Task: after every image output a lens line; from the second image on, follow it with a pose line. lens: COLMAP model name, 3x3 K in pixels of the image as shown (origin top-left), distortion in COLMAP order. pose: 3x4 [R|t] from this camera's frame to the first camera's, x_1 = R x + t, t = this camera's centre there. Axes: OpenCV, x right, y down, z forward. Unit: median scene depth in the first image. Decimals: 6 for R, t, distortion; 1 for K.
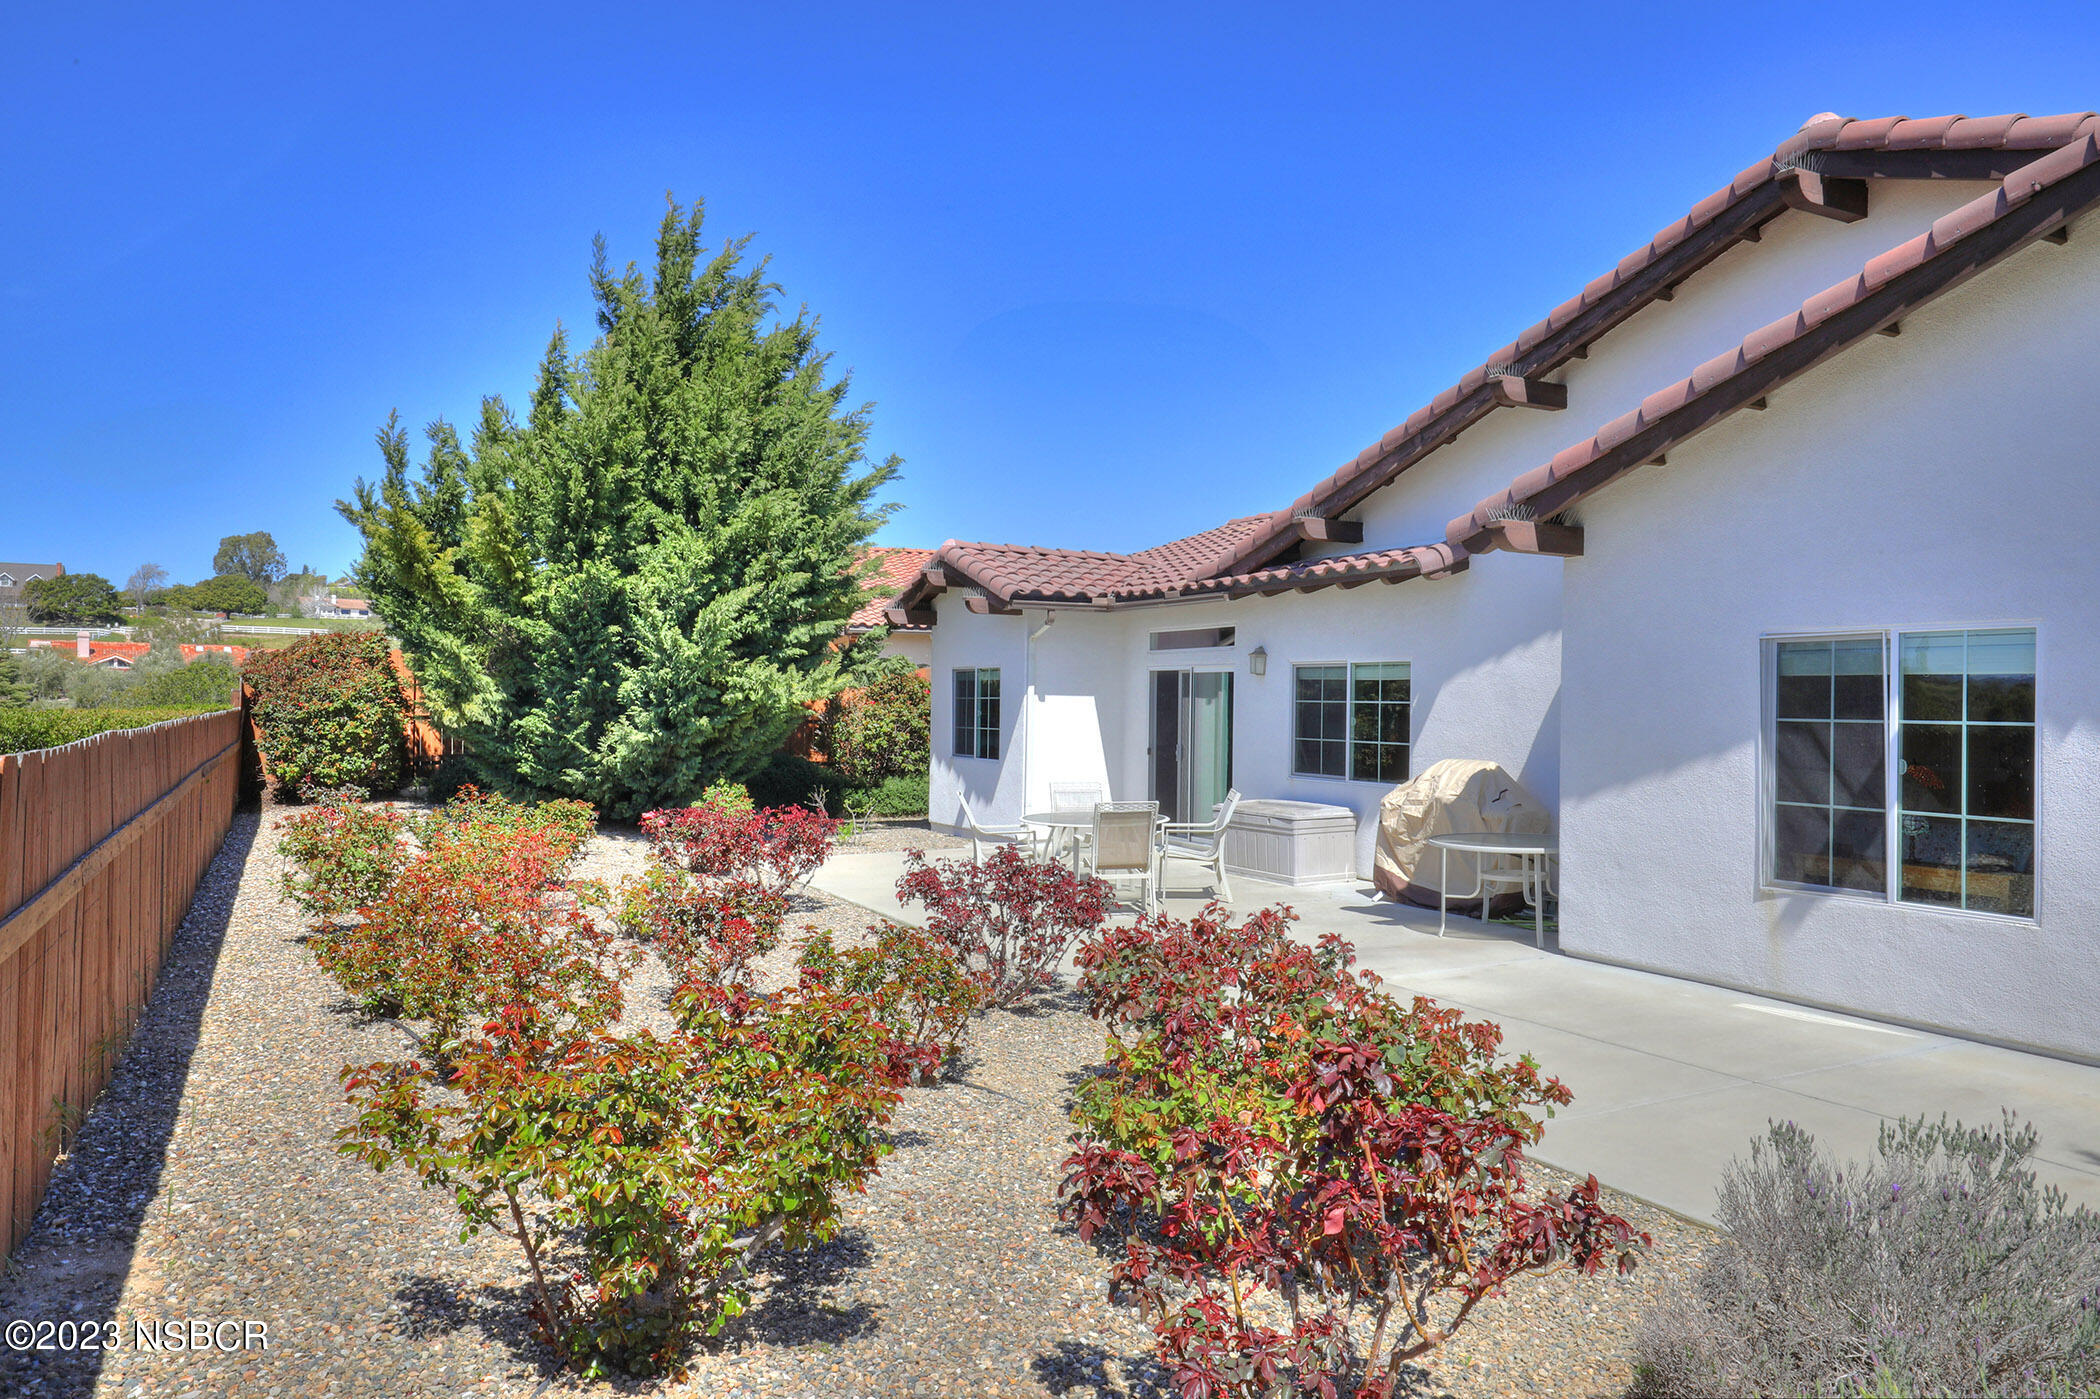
lens RADIAL K [[1488.6, 0, 1044.4], [0, 1488.6, 702.1], [0, 0, 1]] dist [-0.003985, 0.001606]
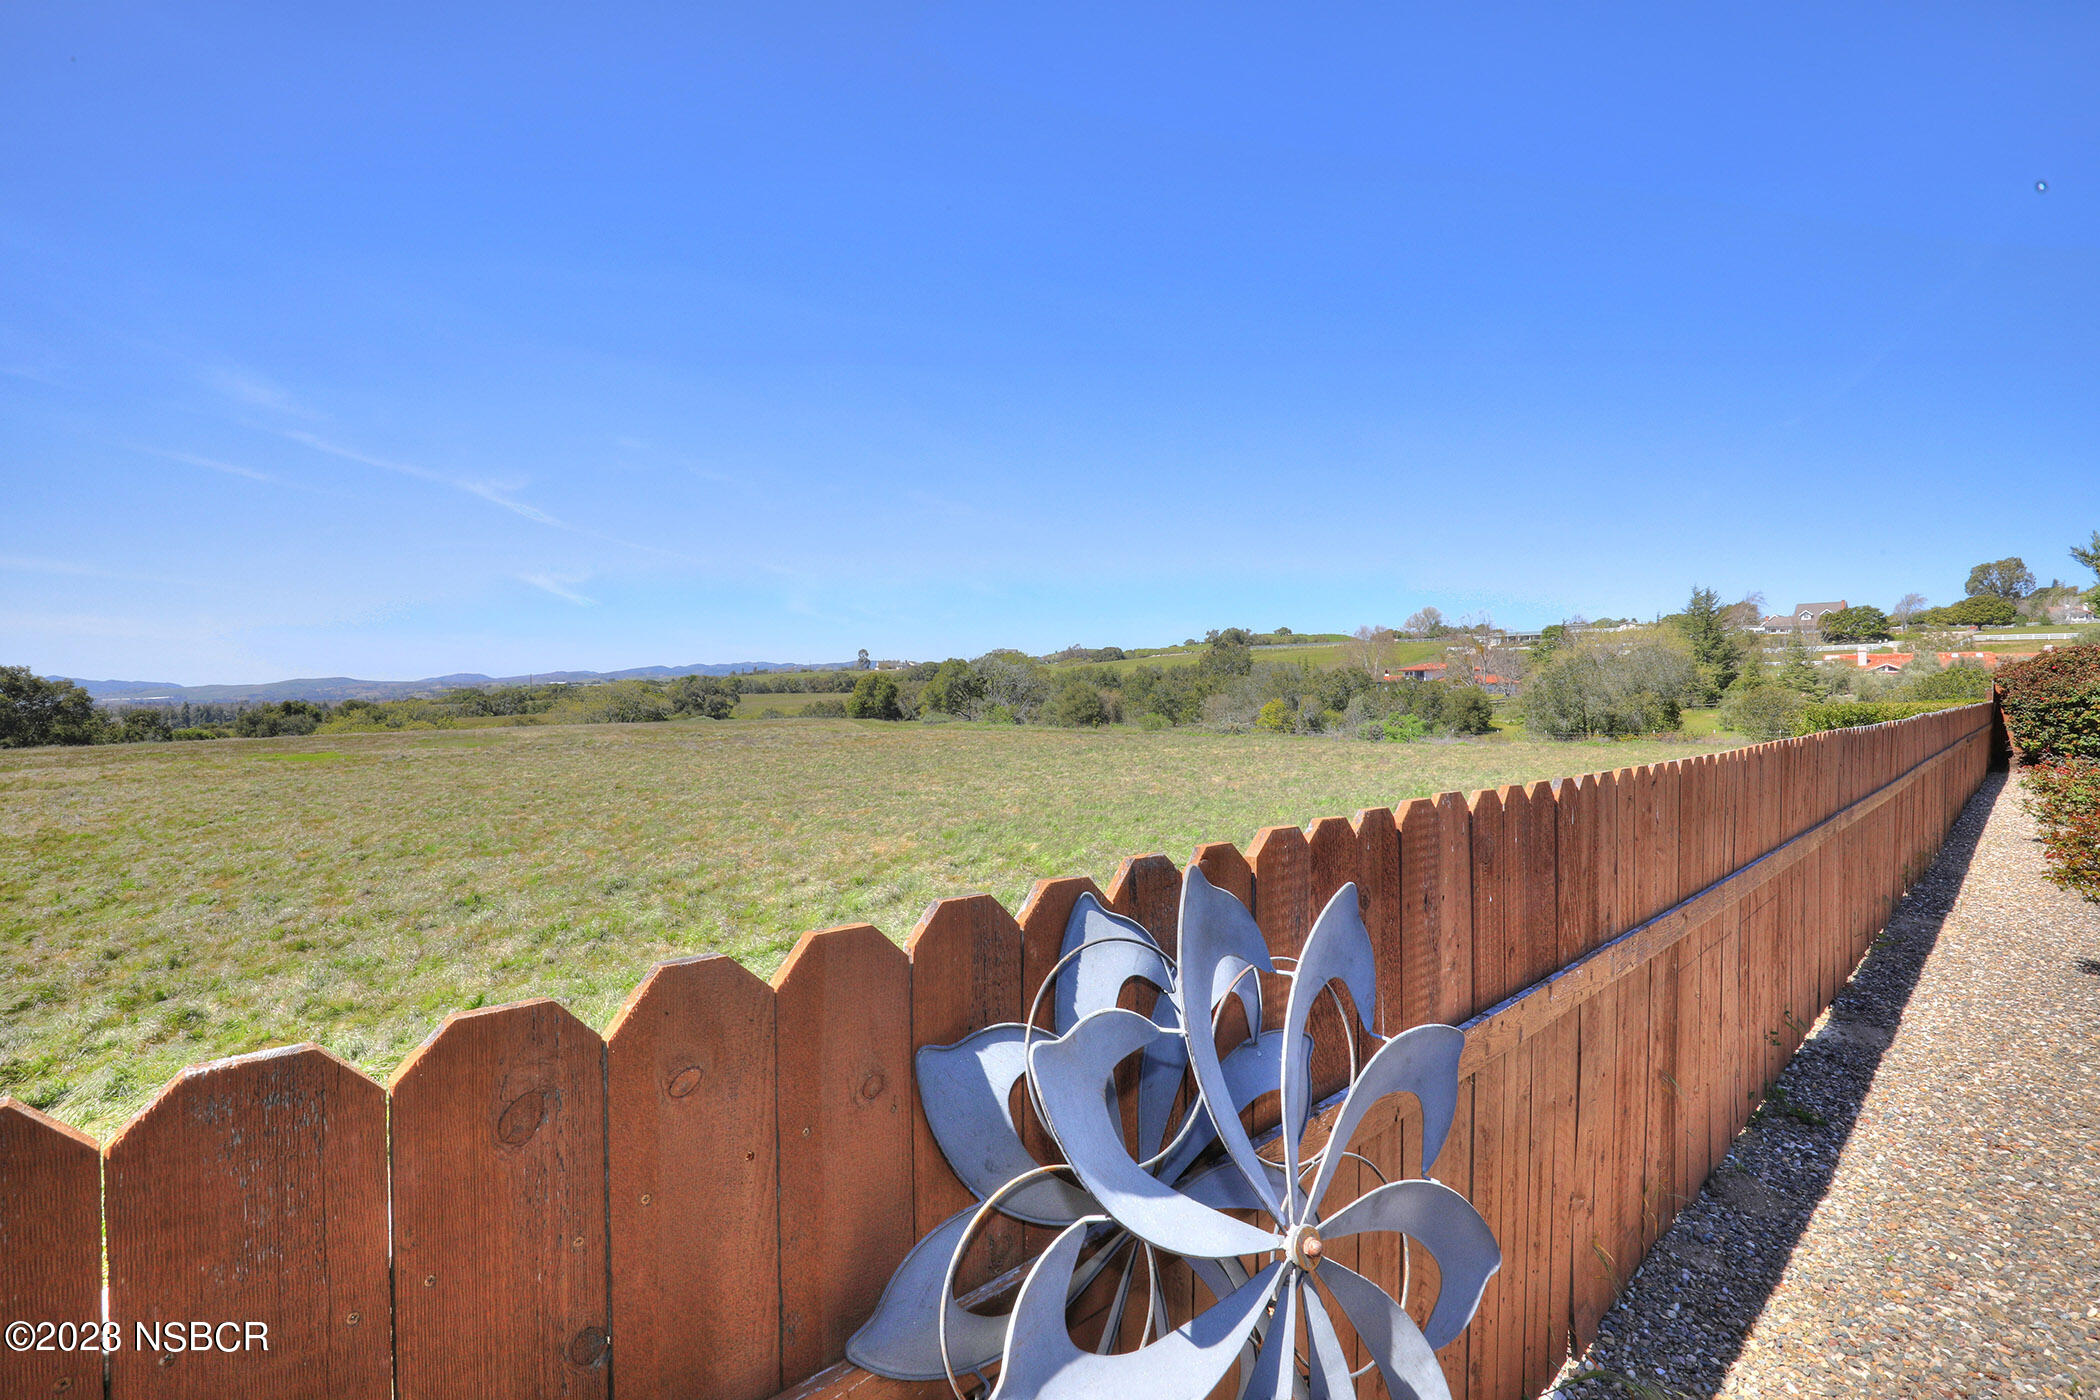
lens RADIAL K [[979.0, 0, 1052.9], [0, 979.0, 707.4], [0, 0, 1]] dist [-0.034376, 0.004136]
pose [[0.291722, 0.005174, -0.956489, 0.105189], [0.005114, 0.999963, 0.006969, -0.001316], [0.956489, -0.006925, 0.291685, -0.197751]]
